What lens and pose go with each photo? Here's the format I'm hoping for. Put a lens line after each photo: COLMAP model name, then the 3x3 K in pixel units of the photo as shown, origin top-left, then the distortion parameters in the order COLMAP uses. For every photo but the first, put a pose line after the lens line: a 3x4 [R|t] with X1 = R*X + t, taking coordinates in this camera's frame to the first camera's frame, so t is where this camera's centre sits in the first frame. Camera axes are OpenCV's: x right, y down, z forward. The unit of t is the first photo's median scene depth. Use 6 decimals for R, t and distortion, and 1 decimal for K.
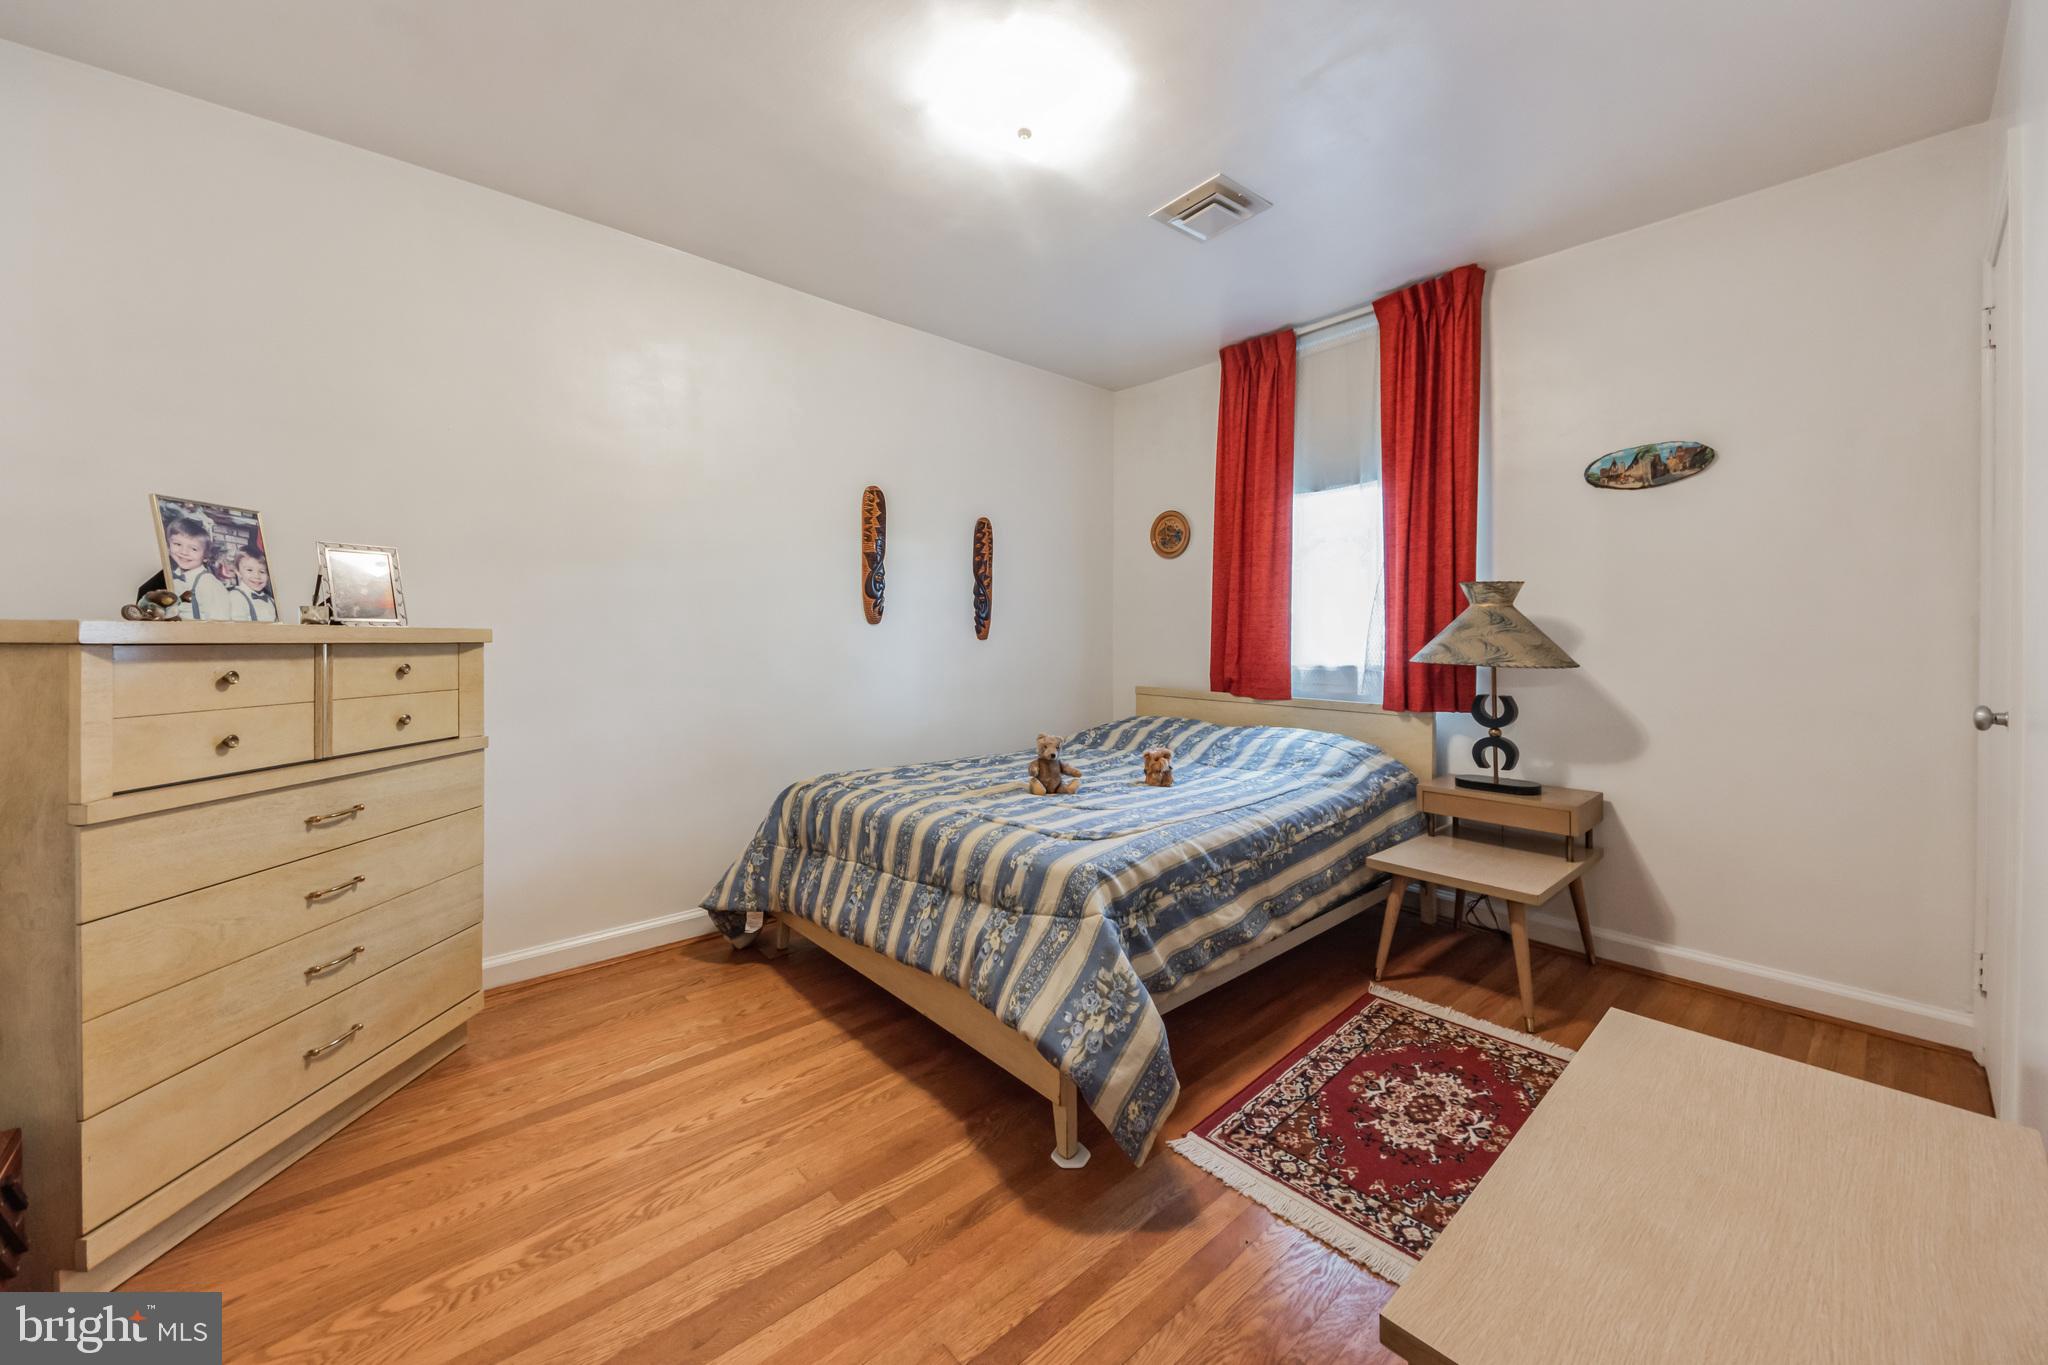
lens RADIAL K [[772.6, 0, 1015.9], [0, 772.6, 667.6], [0, 0, 1]] dist [0.001346, -0.000117]
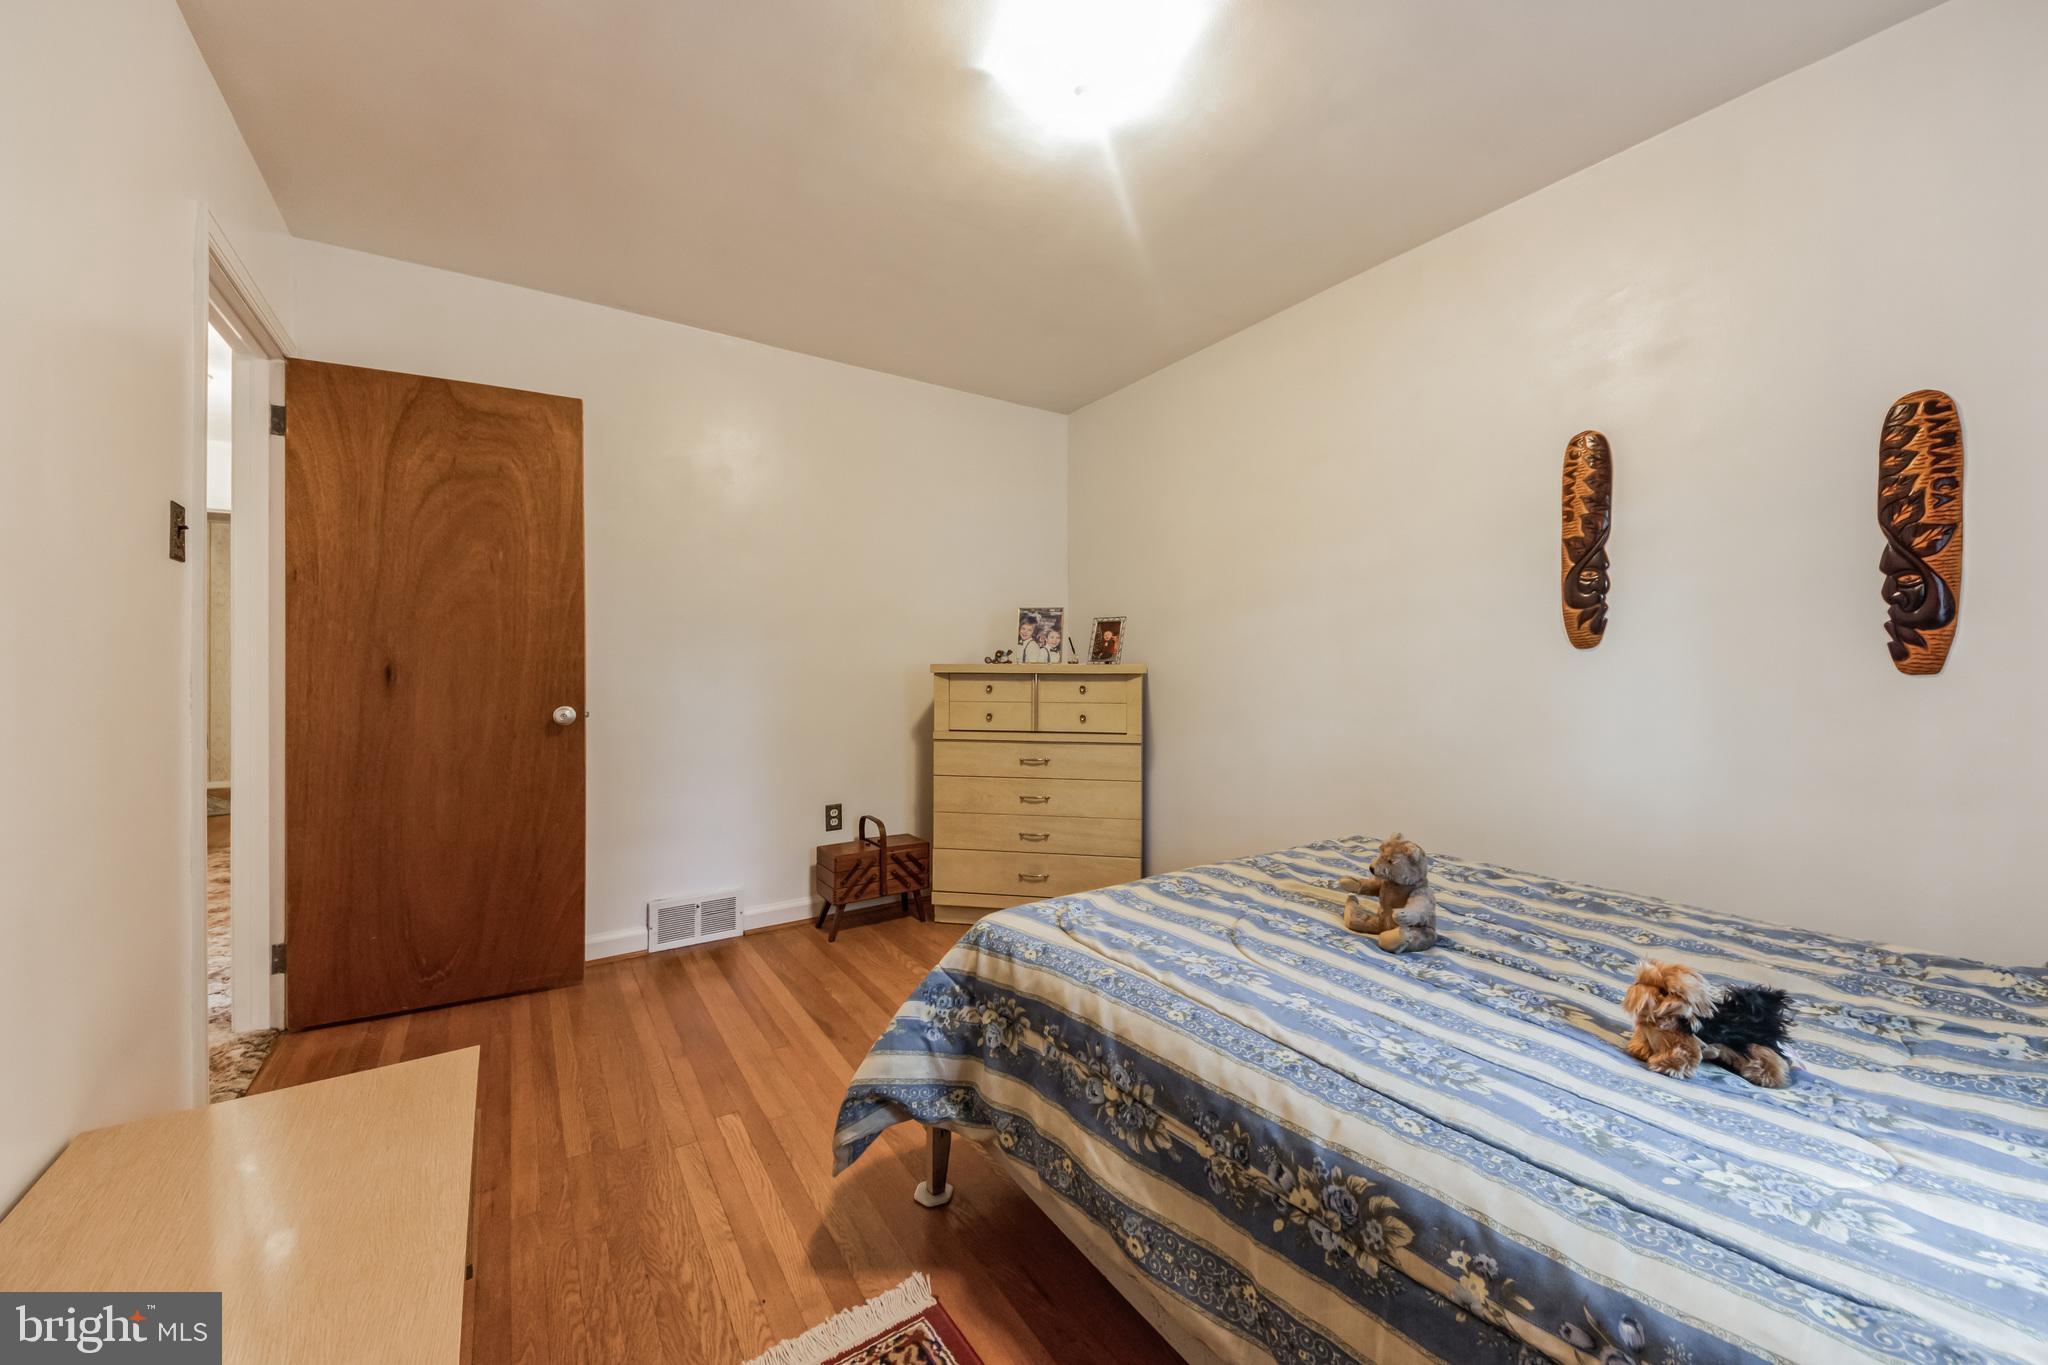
lens RADIAL K [[772.6, 0, 1015.9], [0, 772.6, 667.6], [0, 0, 1]] dist [0.001346, -0.000117]
pose [[-0.171206, -0.000071, -0.985235, 1.026117], [-0.031825, 0.999479, 0.005459, -0.053846], [0.984721, 0.032290, -0.171119, 1.239441]]
